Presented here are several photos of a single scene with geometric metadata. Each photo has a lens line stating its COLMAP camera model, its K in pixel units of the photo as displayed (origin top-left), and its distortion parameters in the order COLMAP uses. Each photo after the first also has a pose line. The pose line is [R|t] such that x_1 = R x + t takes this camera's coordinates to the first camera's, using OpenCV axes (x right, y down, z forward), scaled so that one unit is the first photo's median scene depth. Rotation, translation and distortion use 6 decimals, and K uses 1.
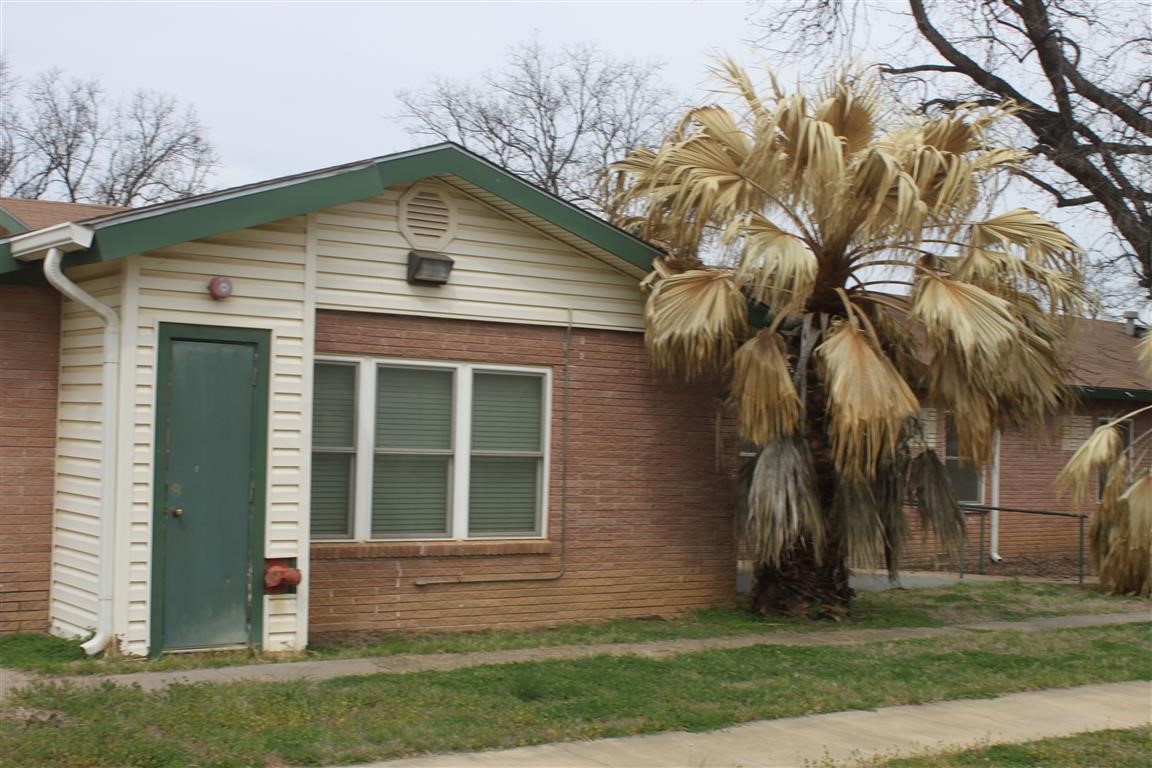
lens RADIAL K [[1560.2, 0, 575.9], [0, 1560.2, 400.1], [0, 0, 1]] dist [-0.070202, 0.154231]
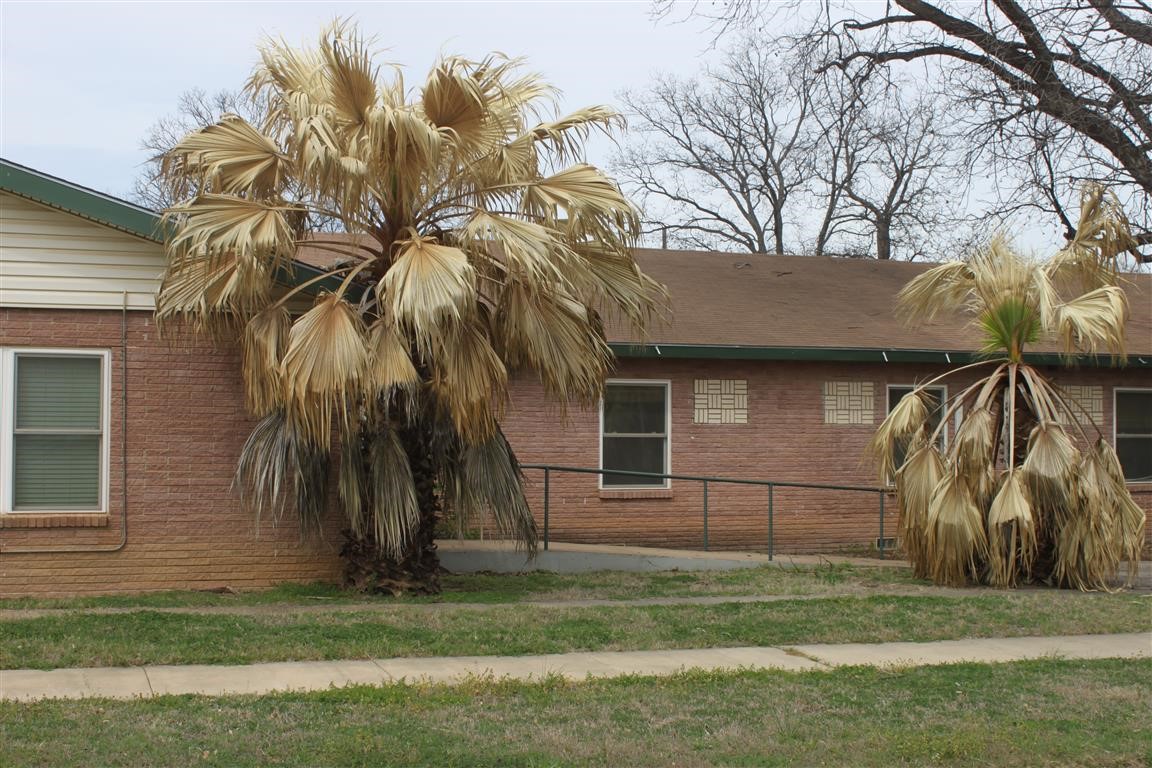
lens RADIAL K [[1560.2, 0, 575.9], [0, 1560.2, 400.1], [0, 0, 1]] dist [-0.070202, 0.154231]
pose [[0.954225, -0.028989, -0.297682, 0.600000], [0.028348, 0.999577, -0.006471, 0.029326], [0.297743, -0.002264, 0.954643, 0.099449]]
